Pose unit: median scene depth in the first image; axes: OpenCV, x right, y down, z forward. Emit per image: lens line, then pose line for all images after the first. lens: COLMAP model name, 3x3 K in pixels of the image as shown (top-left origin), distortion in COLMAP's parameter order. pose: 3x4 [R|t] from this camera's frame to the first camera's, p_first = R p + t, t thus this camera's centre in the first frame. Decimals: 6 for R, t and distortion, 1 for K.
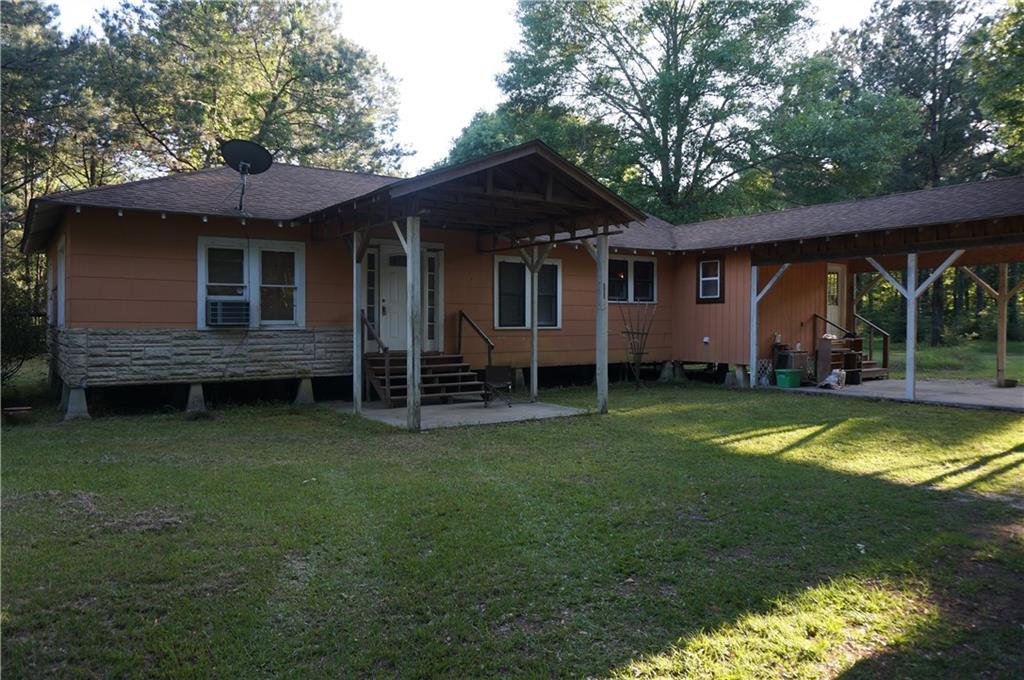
lens RADIAL K [[737.3, 0, 510.9], [0, 737.3, 337.5], [0, 0, 1]] dist [-0.005460, 0.000518]
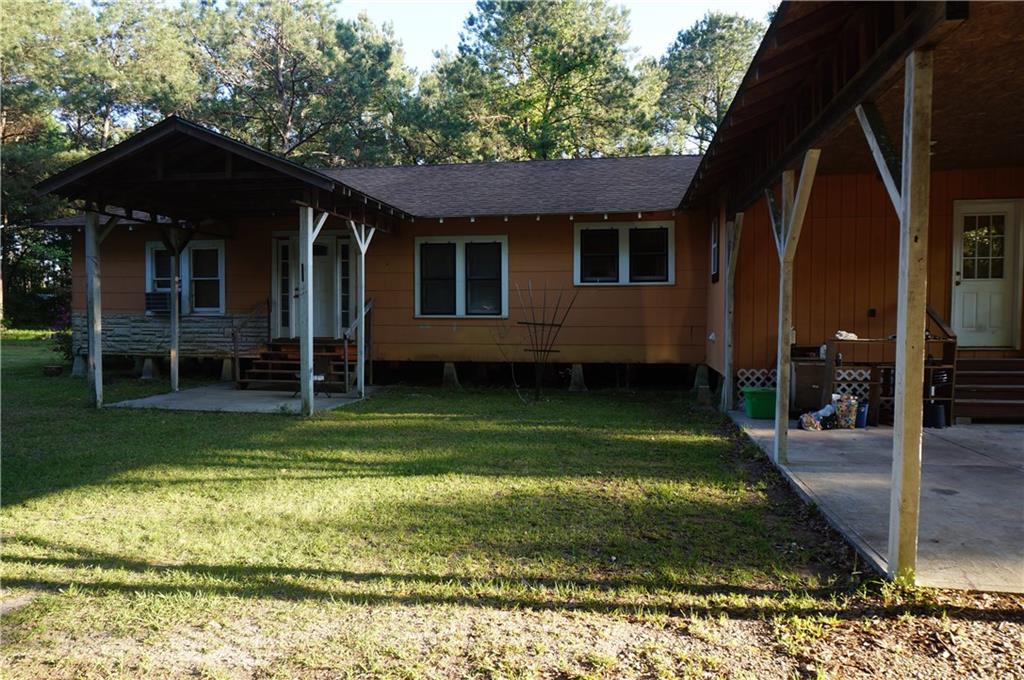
lens RADIAL K [[679.5, 0, 512.0], [0, 679.5, 336.0], [0, 0, 1]] dist [0.006955, 0.000102]
pose [[0.682224, 0.030917, -0.730490, 0.835195], [-0.016346, 0.999501, 0.027036, -0.015948], [0.730961, -0.006504, 0.682388, 0.624239]]
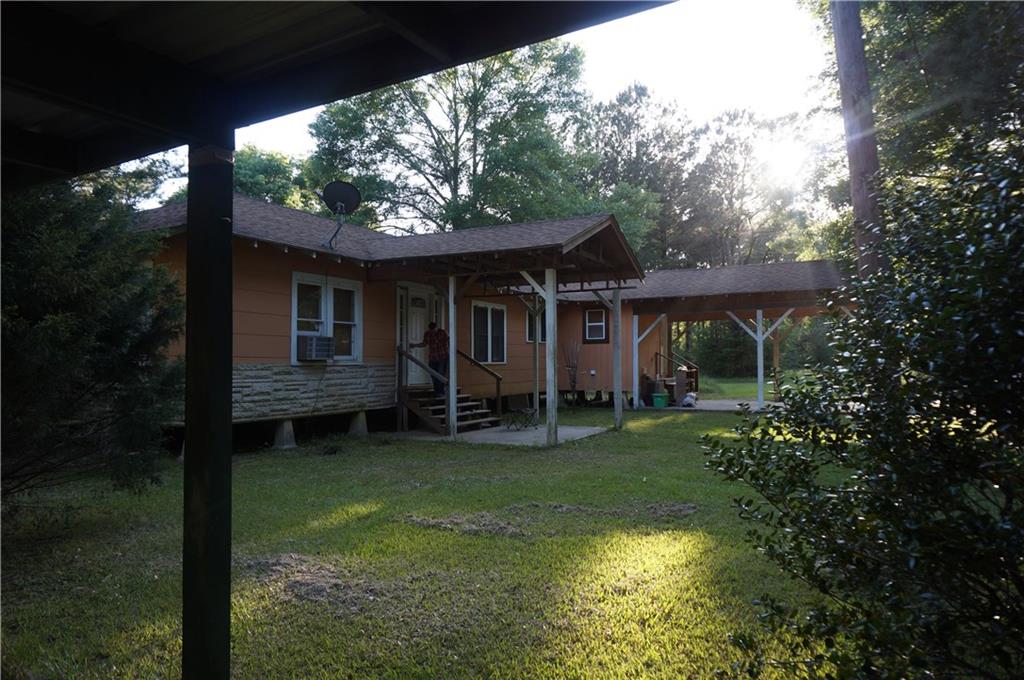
lens RADIAL K [[679.5, 0, 516.0], [0, 679.5, 341.2], [0, 0, 1]] dist [0.006955, 0.000102]
pose [[0.882784, 0.008221, 0.469707, -0.559984], [0.018114, 0.998508, -0.051520, 0.009884], [-0.469429, 0.053989, 0.881318, 0.047058]]
